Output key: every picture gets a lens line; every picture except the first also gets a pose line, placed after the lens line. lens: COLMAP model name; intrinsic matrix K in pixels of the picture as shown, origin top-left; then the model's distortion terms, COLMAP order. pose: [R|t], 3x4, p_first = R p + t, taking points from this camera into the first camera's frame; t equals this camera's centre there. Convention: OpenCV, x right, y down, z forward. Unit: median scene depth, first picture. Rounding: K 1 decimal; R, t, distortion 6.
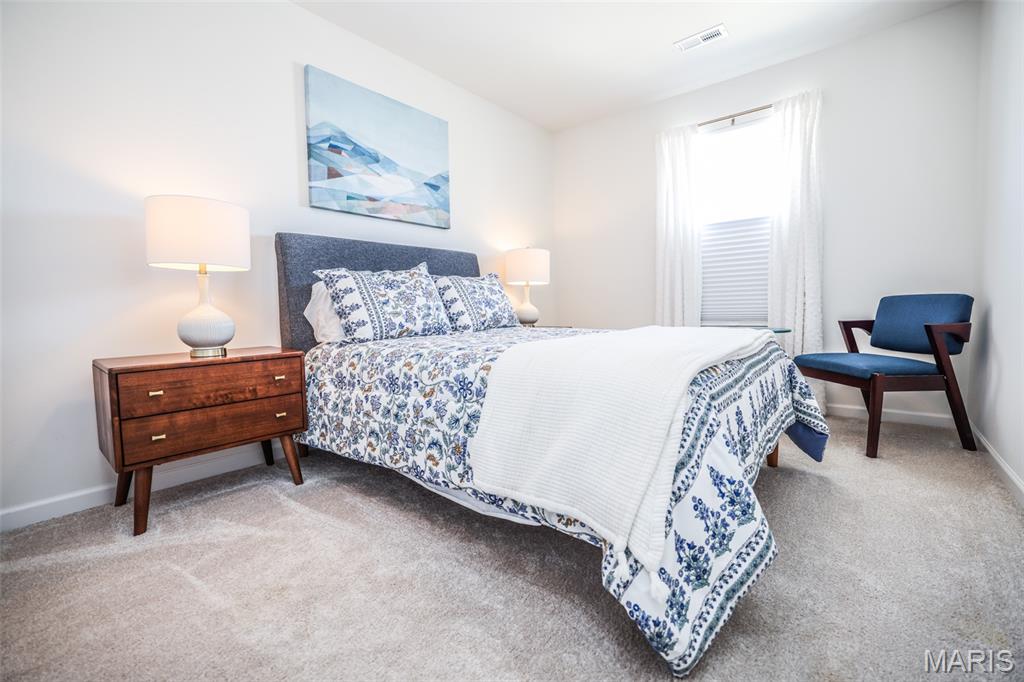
lens RADIAL K [[441.6, 0, 511.3], [0, 441.6, 340.8], [0, 0, 1]] dist [-0.048418, 0.020715]
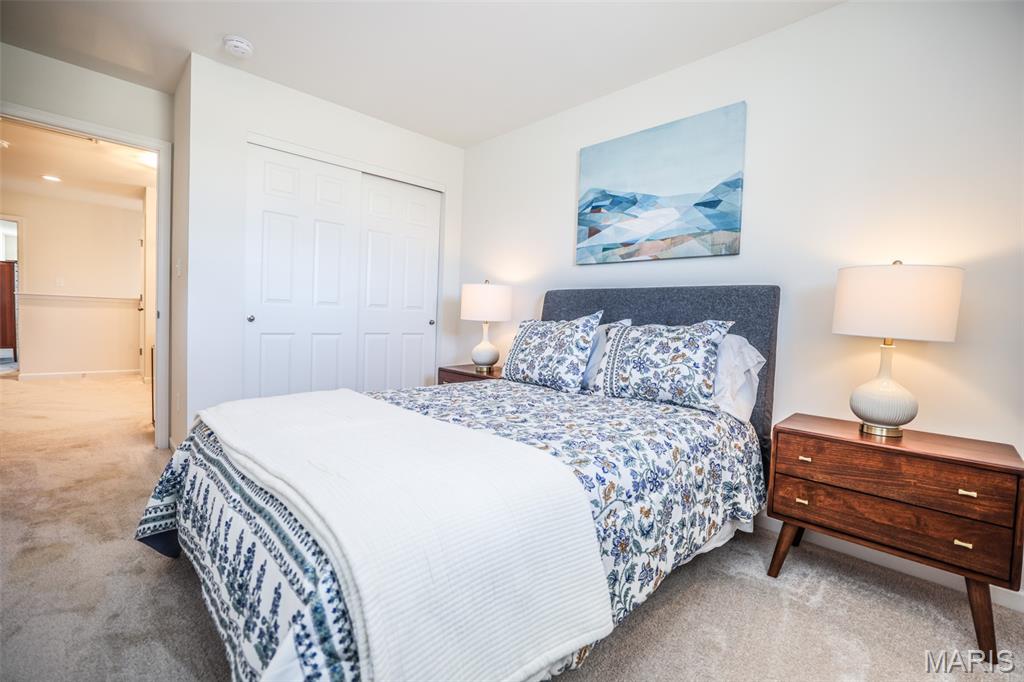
lens RADIAL K [[441.6, 0, 511.3], [0, 441.6, 340.8], [0, 0, 1]] dist [-0.048418, 0.020715]
pose [[-0.101422, 0.071474, -0.992273, 0.732962], [-0.103406, 0.991256, 0.081970, -0.170650], [0.989455, 0.110920, -0.093144, 0.898123]]
